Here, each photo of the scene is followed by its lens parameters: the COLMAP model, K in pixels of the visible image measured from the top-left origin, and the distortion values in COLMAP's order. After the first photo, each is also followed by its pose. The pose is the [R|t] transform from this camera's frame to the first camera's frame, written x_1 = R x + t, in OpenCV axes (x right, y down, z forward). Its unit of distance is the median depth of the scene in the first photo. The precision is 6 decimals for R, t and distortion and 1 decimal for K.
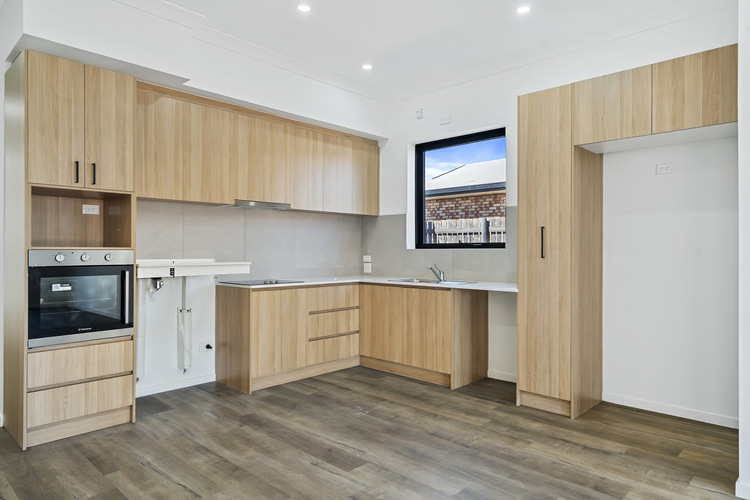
lens RADIAL K [[474.8, 0, 373.0], [0, 474.8, 248.8], [0, 0, 1]] dist [0.013030, -0.007130]
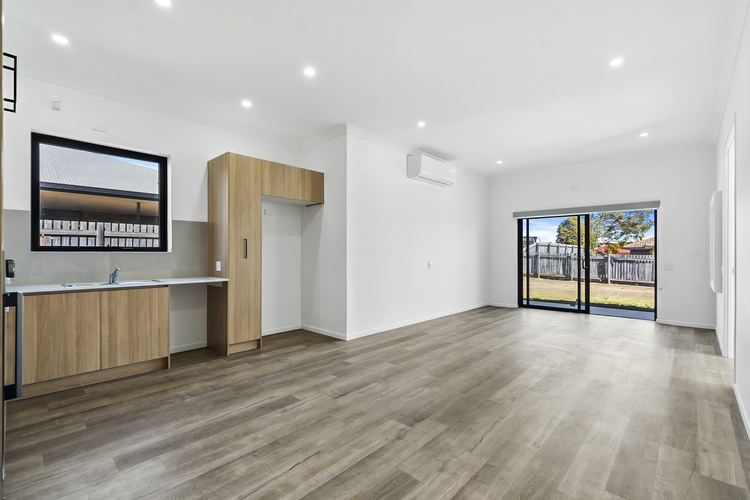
lens RADIAL K [[336.7, 0, 378.3], [0, 336.7, 253.2], [0, 0, 1]] dist [-0.004364, 0.001545]
pose [[-0.018759, 0.000986, 0.999824, -0.803983], [-0.003602, 0.999993, -0.001054, 0.002078], [-0.999818, -0.003621, -0.018755, 0.558052]]
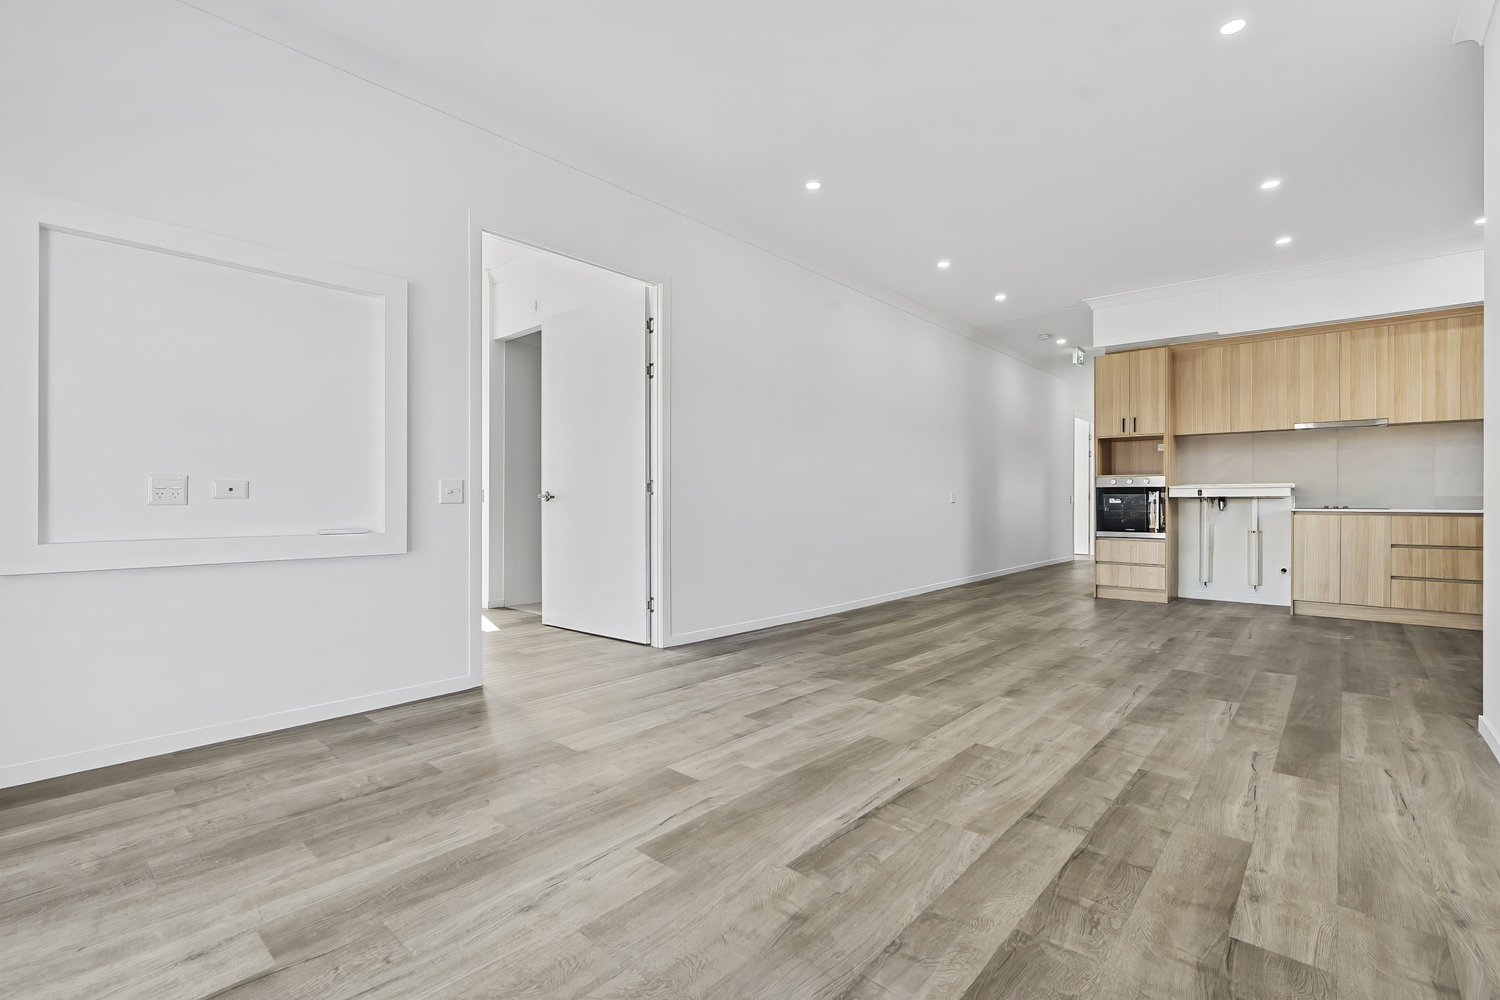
lens RADIAL K [[673.4, 0, 750.4], [0, 673.4, 495.7], [0, 0, 1]] dist [-0.004364, 0.001545]
pose [[0.040235, -0.008405, -0.999155, 1.256678], [0.002304, 0.999963, -0.008319, 0.066633], [0.999188, -0.001967, 0.040253, -0.236266]]
